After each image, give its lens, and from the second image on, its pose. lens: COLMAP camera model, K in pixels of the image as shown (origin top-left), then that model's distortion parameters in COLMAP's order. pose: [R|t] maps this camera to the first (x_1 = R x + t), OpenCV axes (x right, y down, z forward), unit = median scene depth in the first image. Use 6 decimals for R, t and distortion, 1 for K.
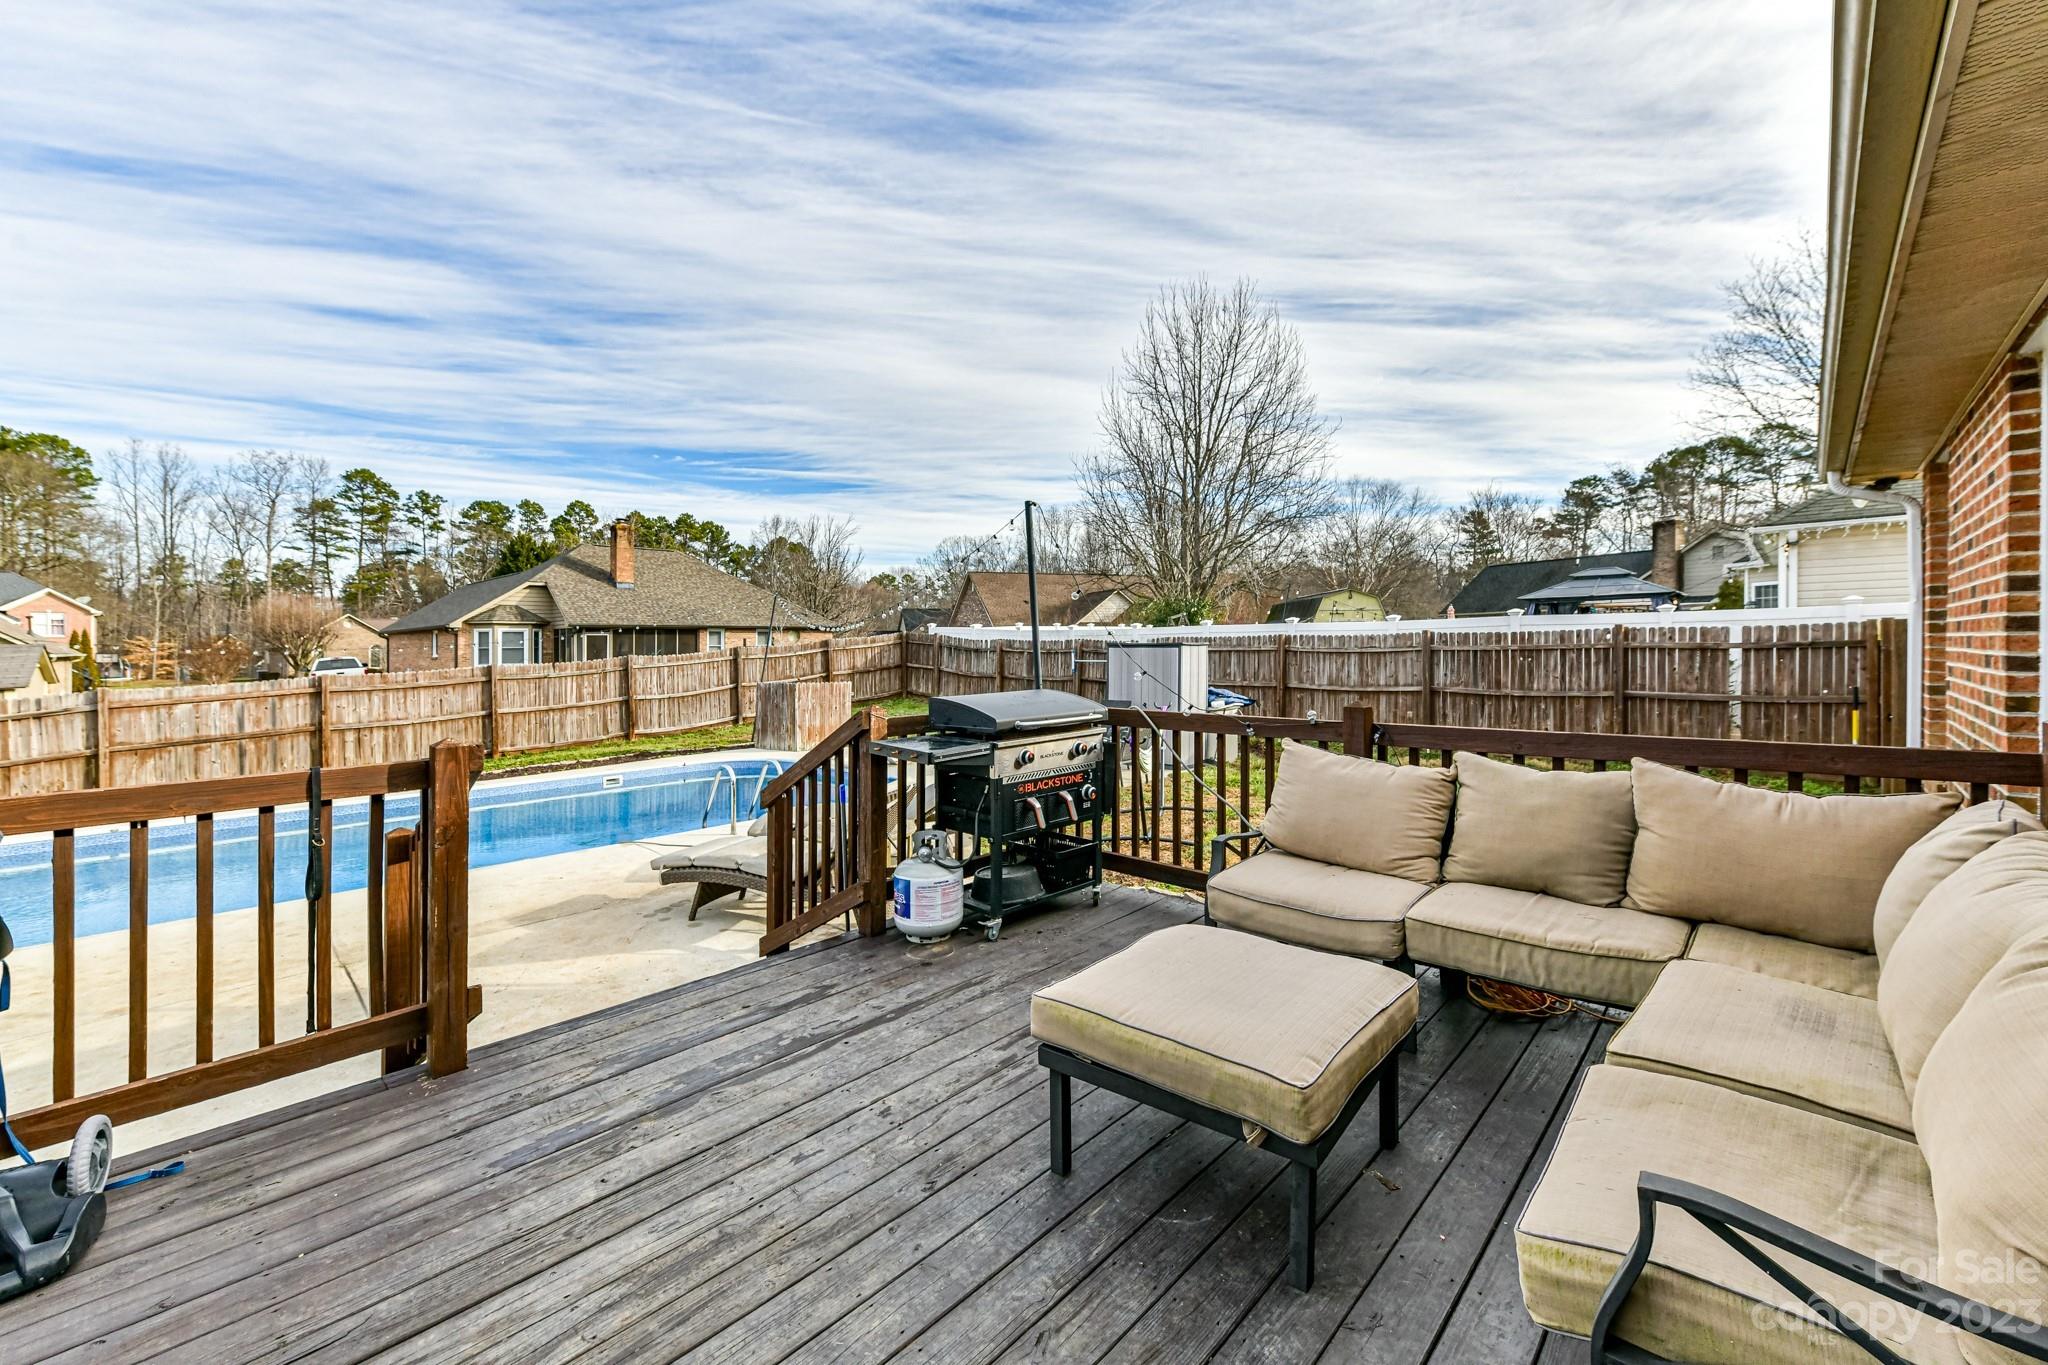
lens RADIAL K [[827.3, 0, 1023.2], [0, 827.3, 624.5], [0, 0, 1]] dist [0.013525, -0.006783]
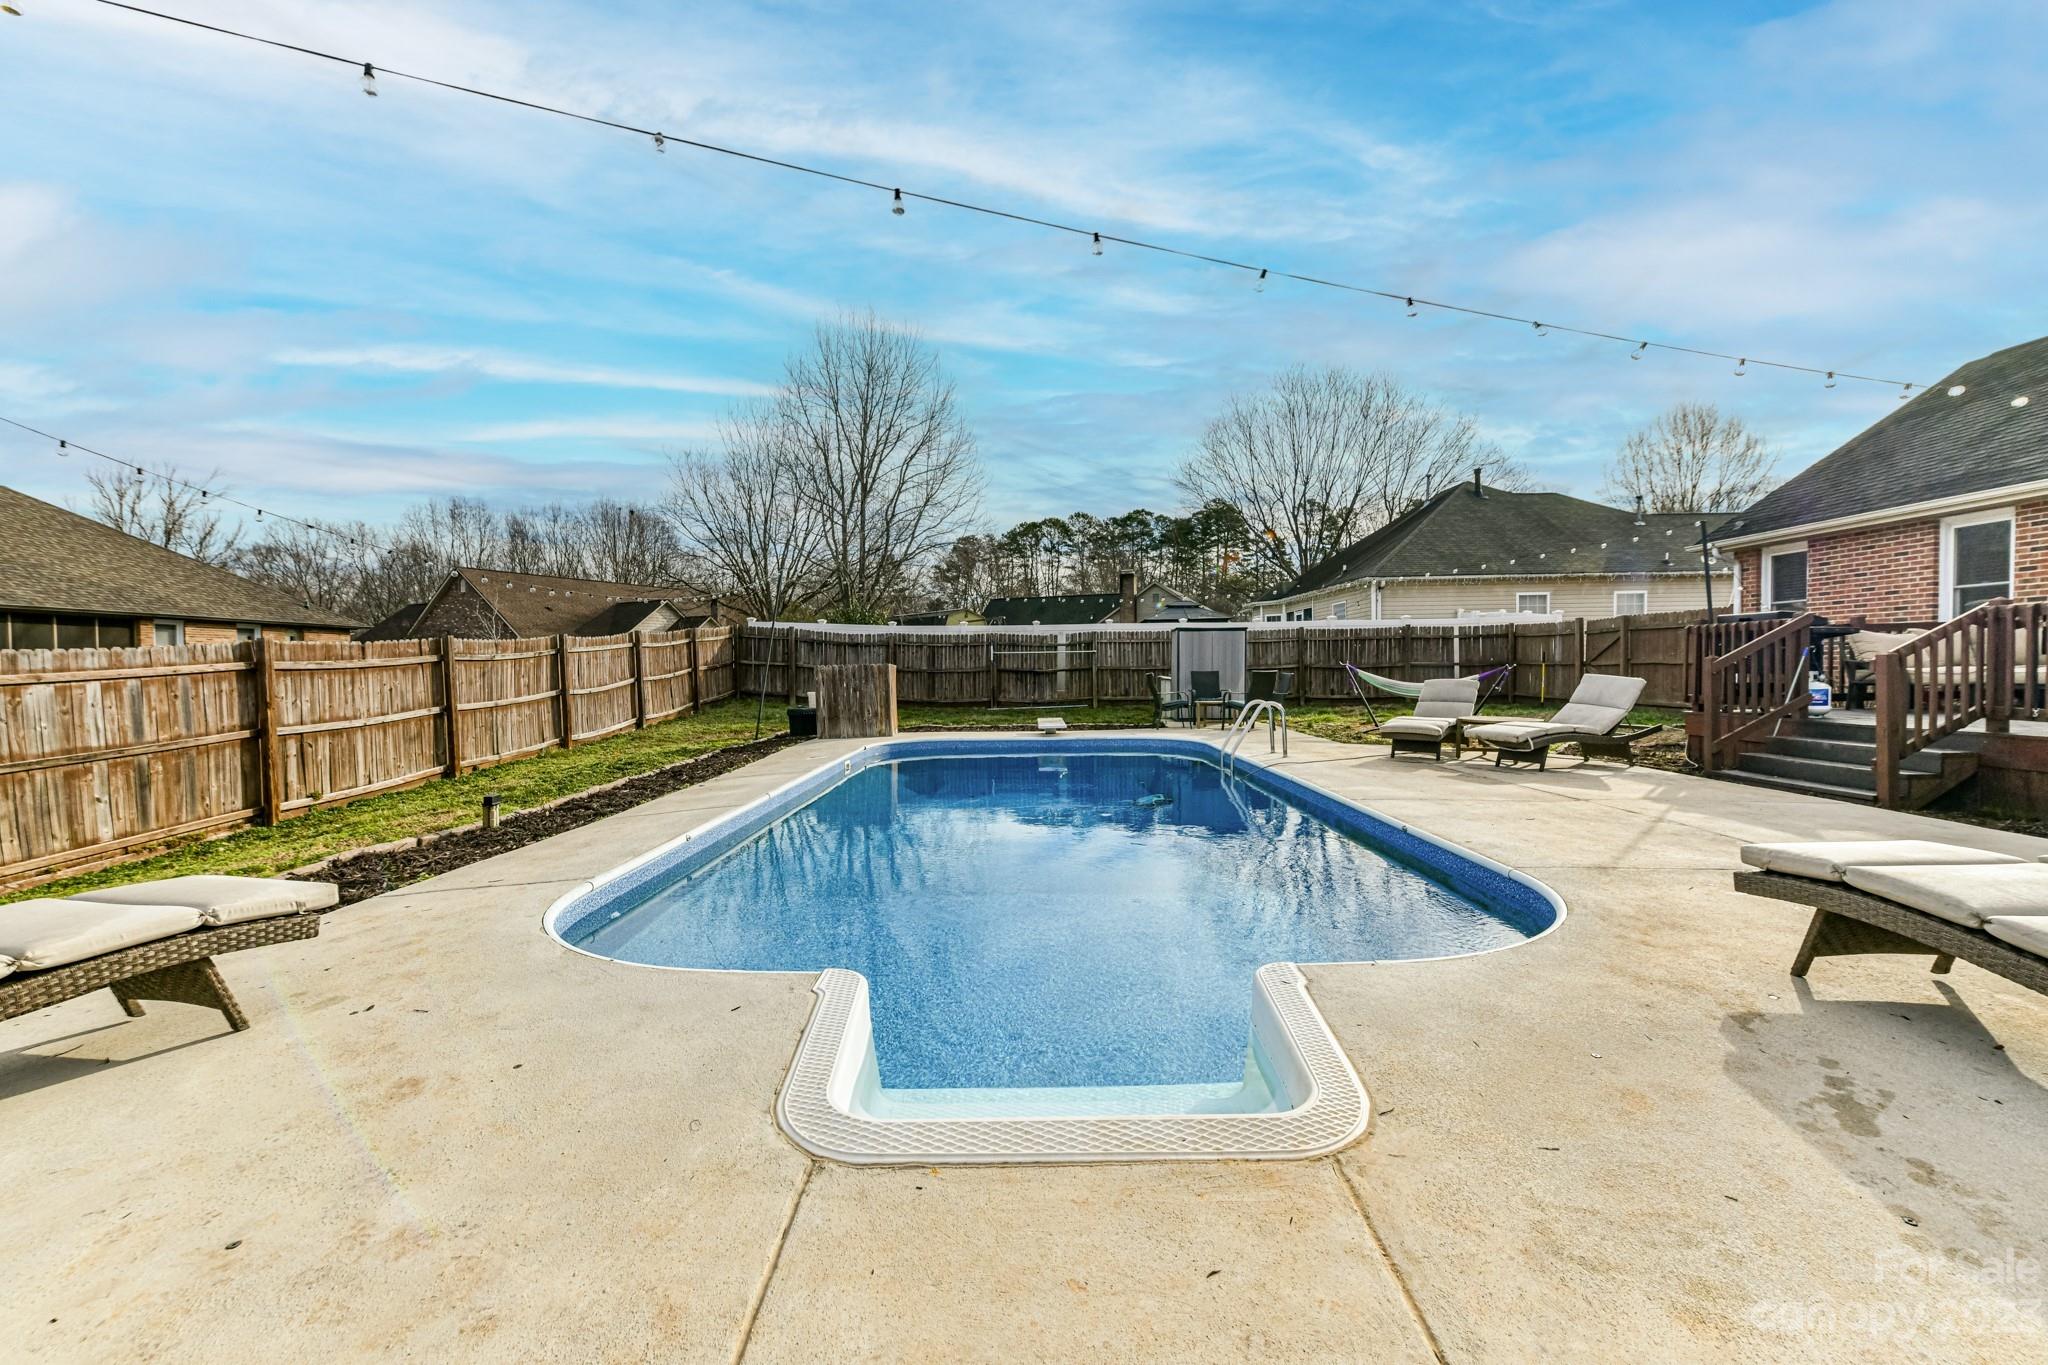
lens RADIAL K [[814.8, 0, 1031.3], [0, 814.8, 669.3], [0, 0, 1]] dist [0.001140, -0.000204]
pose [[0.719324, 0.001296, 0.694674, -0.457556], [-0.013901, 0.999825, 0.012529, 0.035713], [-0.694536, -0.018669, 0.719216, 0.125043]]
